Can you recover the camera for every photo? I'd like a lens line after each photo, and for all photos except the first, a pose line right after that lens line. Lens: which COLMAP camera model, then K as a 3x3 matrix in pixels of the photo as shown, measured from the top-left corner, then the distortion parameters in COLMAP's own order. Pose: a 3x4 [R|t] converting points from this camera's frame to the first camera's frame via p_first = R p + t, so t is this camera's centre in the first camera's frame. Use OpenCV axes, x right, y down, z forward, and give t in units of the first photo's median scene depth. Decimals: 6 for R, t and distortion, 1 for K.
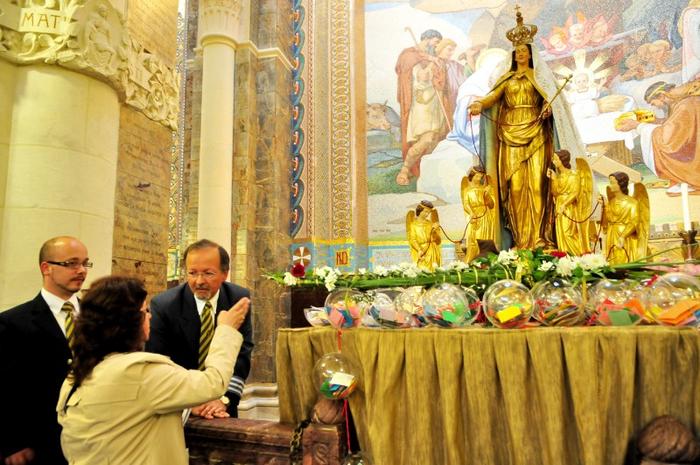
lens RADIAL K [[516.9, 0, 349.4], [0, 516.9, 234.6], [0, 0, 1]] dist [-0.023568, -0.028656]
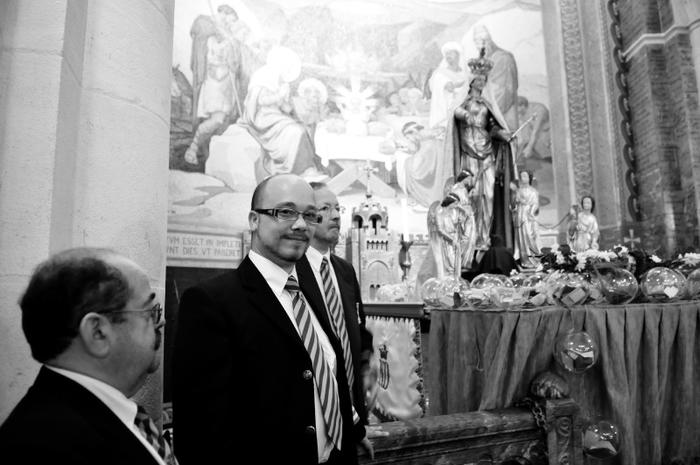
lens RADIAL K [[516.9, 0, 348.5], [0, 516.9, 233.9], [0, 0, 1]] dist [-0.023568, -0.028656]
pose [[0.696851, 0.092514, 0.711224, -0.361138], [-0.093721, 0.994889, -0.037585, 0.037165], [-0.711066, -0.040465, 0.701960, 0.190893]]
